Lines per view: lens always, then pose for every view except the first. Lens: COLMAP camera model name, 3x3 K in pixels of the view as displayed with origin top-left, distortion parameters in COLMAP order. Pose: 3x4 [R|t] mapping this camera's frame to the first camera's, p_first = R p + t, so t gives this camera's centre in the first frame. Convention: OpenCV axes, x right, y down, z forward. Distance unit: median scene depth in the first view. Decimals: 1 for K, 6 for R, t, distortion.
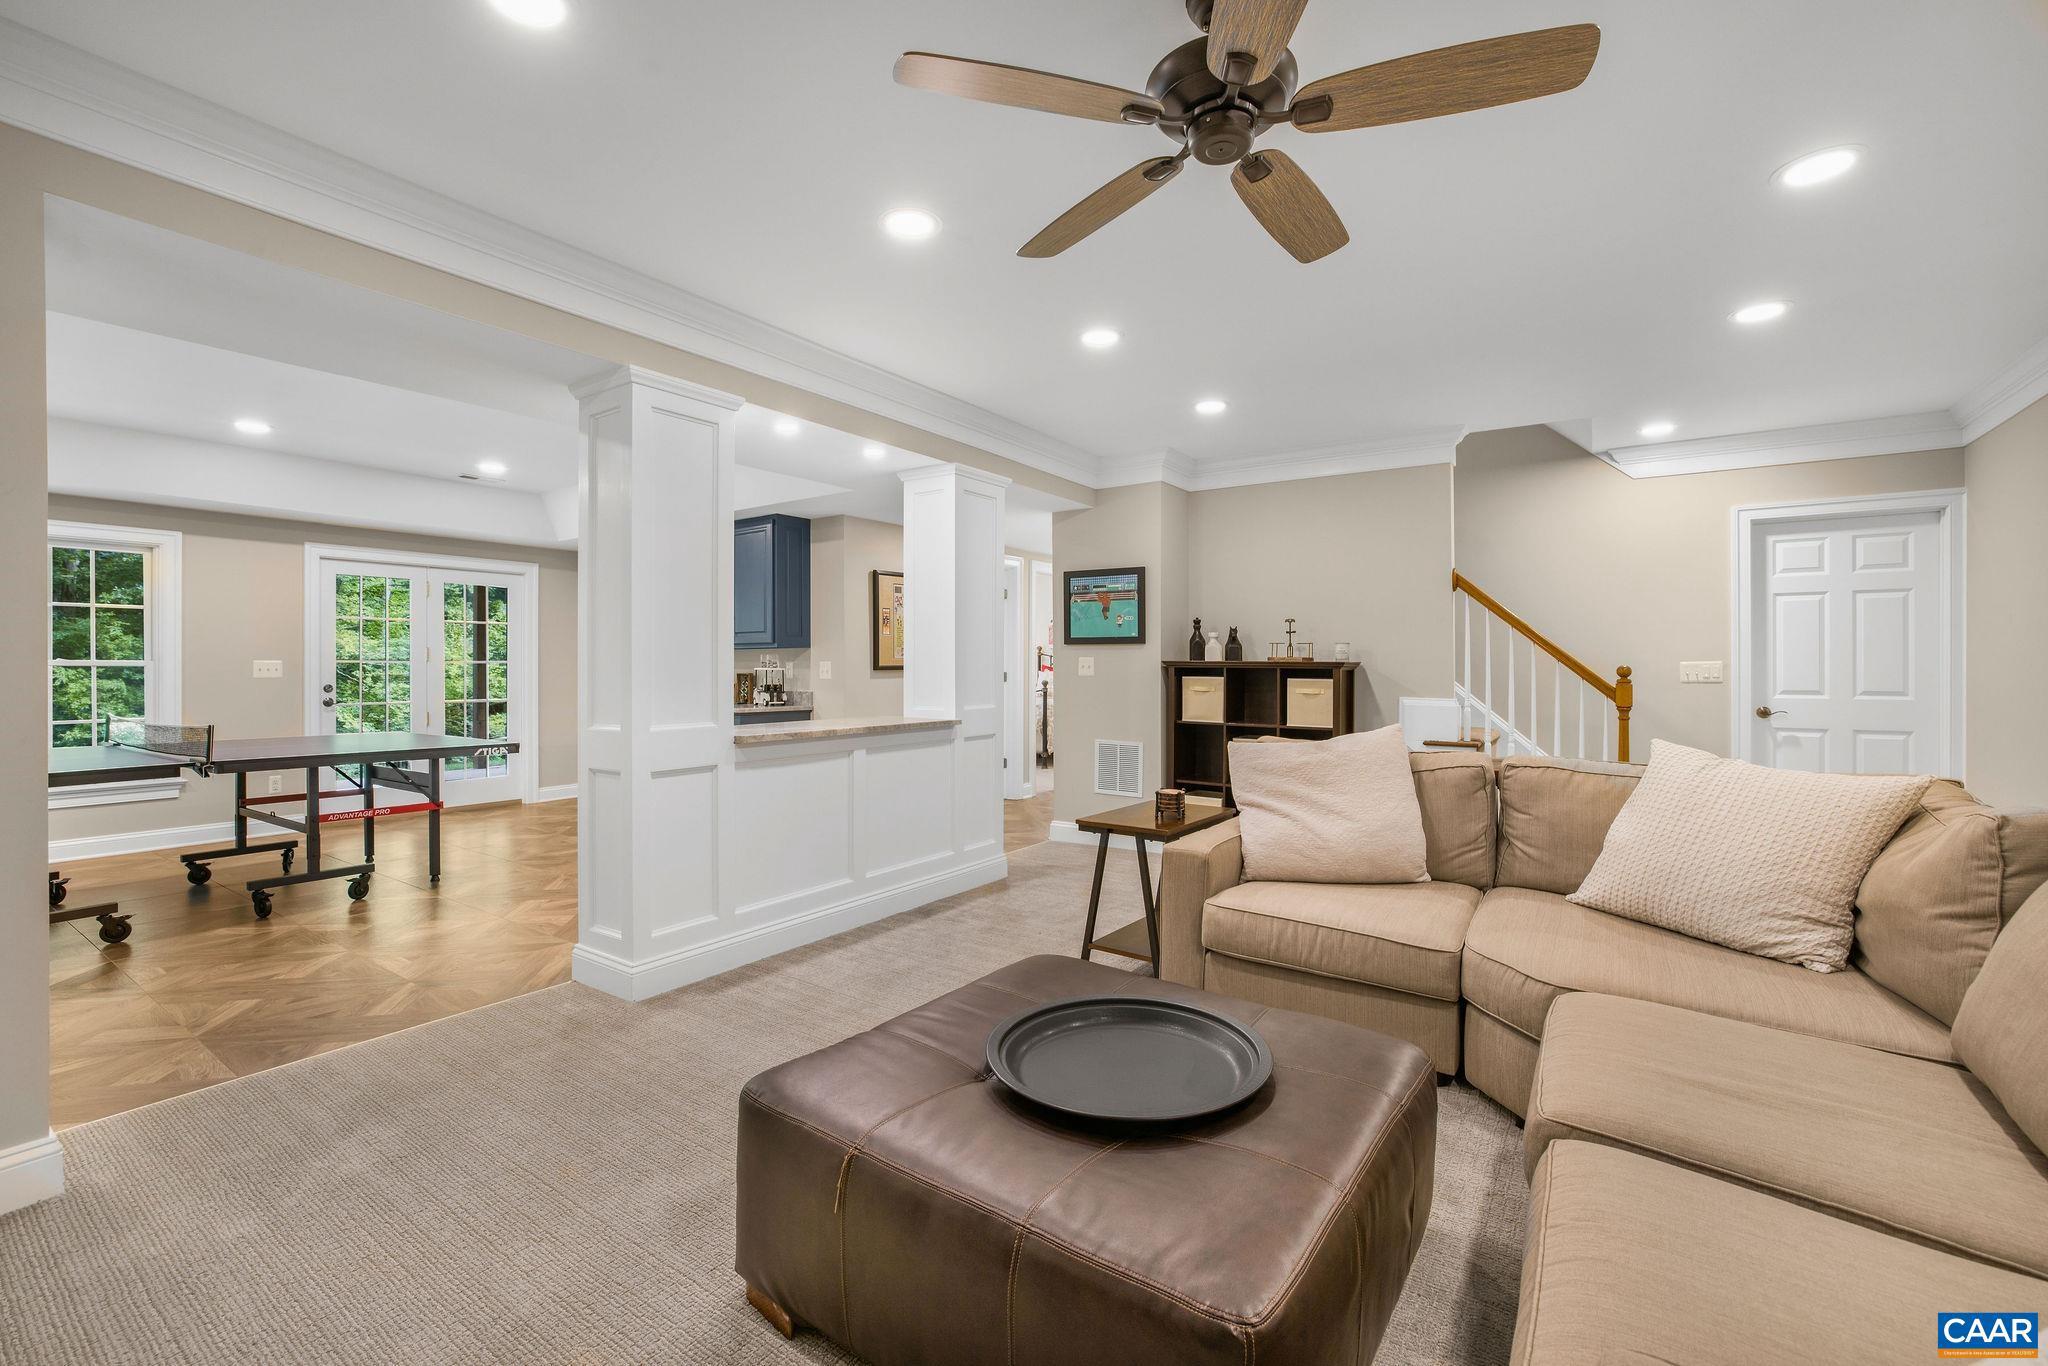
lens RADIAL K [[885.1, 0, 1009.5], [0, 885.1, 668.9], [0, 0, 1]] dist [-0.001294, -0.000115]
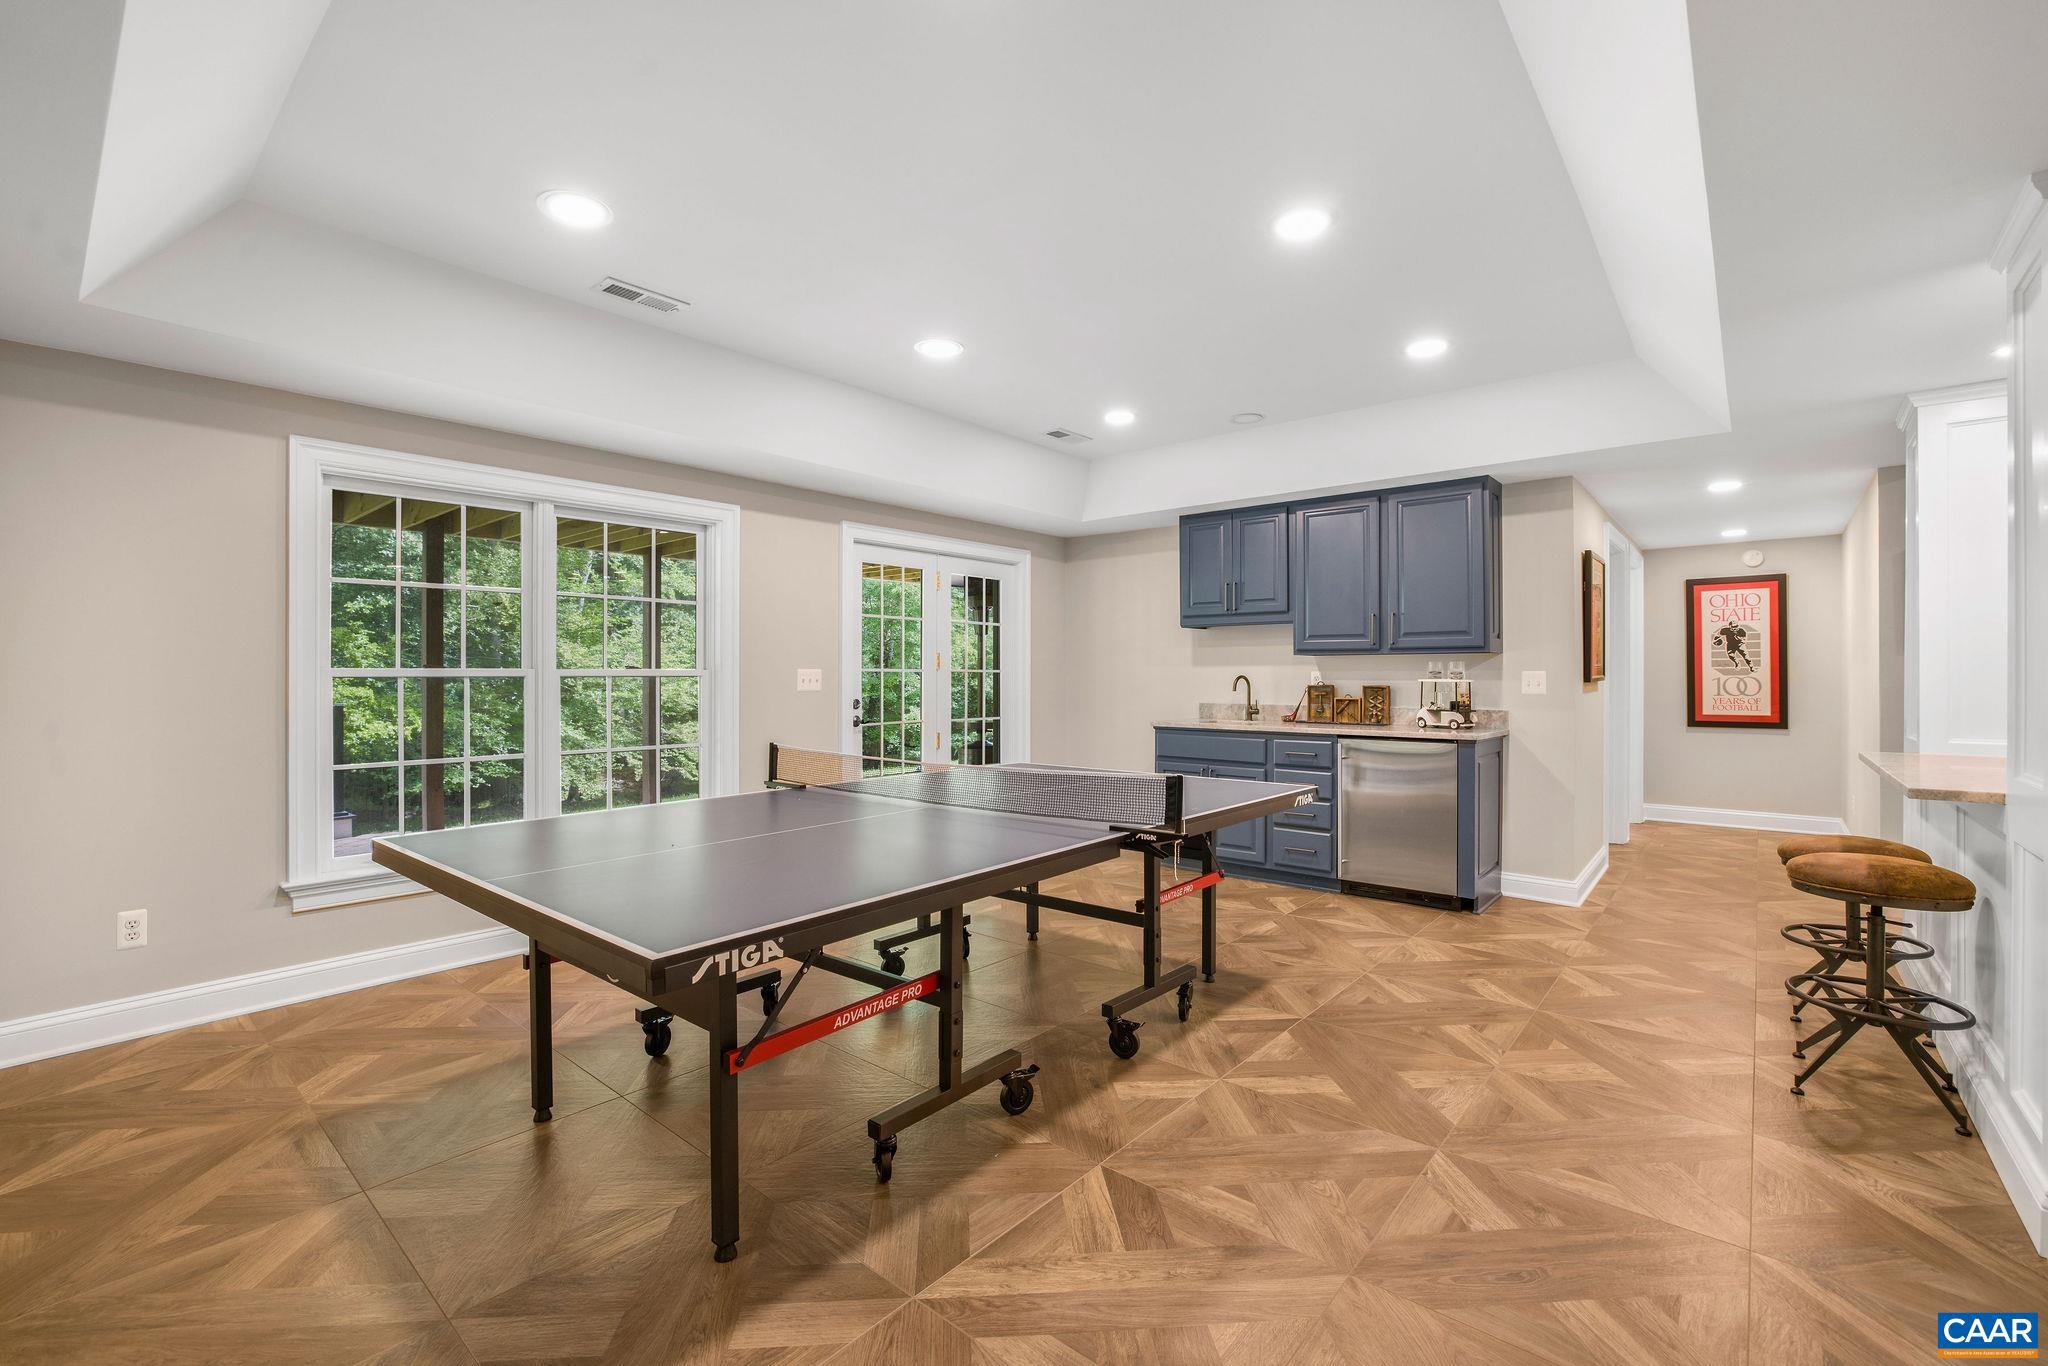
lens RADIAL K [[873.8, 0, 1024.0], [0, 873.8, 683.0], [0, 0, 1]] dist [-0.026245, 0.000022]
pose [[0.997355, 0.001981, -0.072663, -0.563431], [-0.001473, 0.999974, 0.007038, -0.002801], [0.072675, -0.006912, 0.997332, 0.223656]]
